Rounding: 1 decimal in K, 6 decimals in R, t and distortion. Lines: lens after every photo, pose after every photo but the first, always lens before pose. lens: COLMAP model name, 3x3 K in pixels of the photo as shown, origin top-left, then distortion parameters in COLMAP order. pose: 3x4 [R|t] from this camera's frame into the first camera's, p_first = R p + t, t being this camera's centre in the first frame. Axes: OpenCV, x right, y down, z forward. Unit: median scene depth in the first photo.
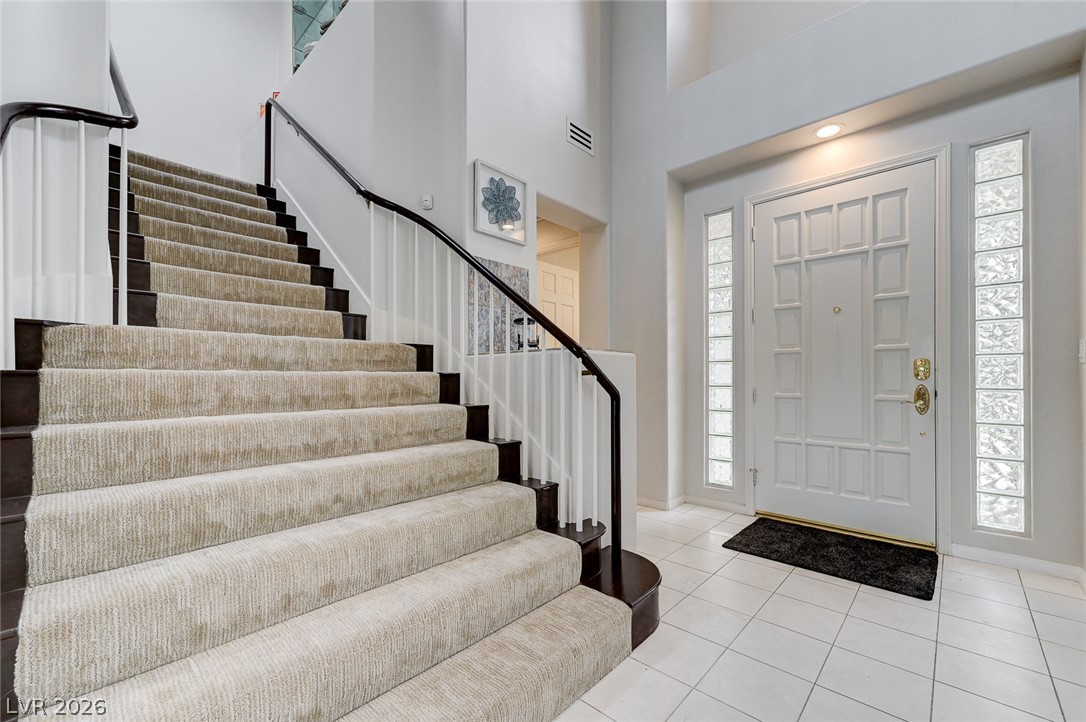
lens RADIAL K [[430.6, 0, 513.8], [0, 430.6, 365.0], [0, 0, 1]] dist [0.019439, 0.002248]
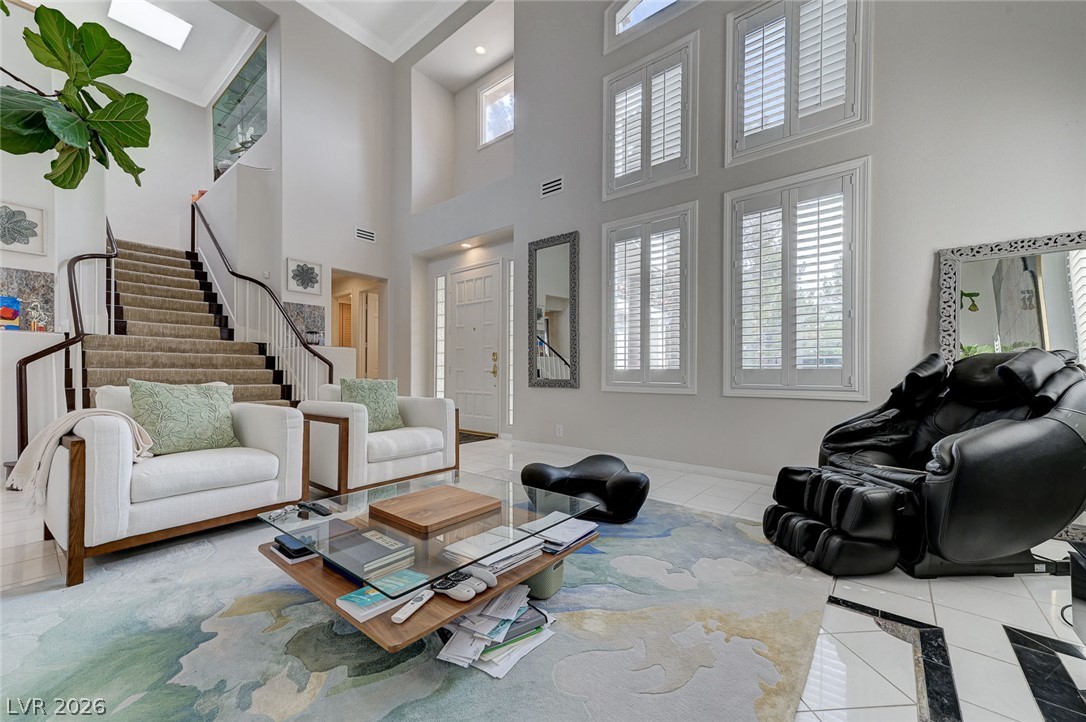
lens RADIAL K [[430.6, 0, 540.6], [0, 430.6, 367.9], [0, 0, 1]] dist [0.019439, 0.002248]
pose [[0.996738, 0.001671, 0.080693, 1.001810], [-0.002316, 0.999966, 0.007897, 0.056307], [-0.080678, -0.008058, 0.996708, -1.267042]]
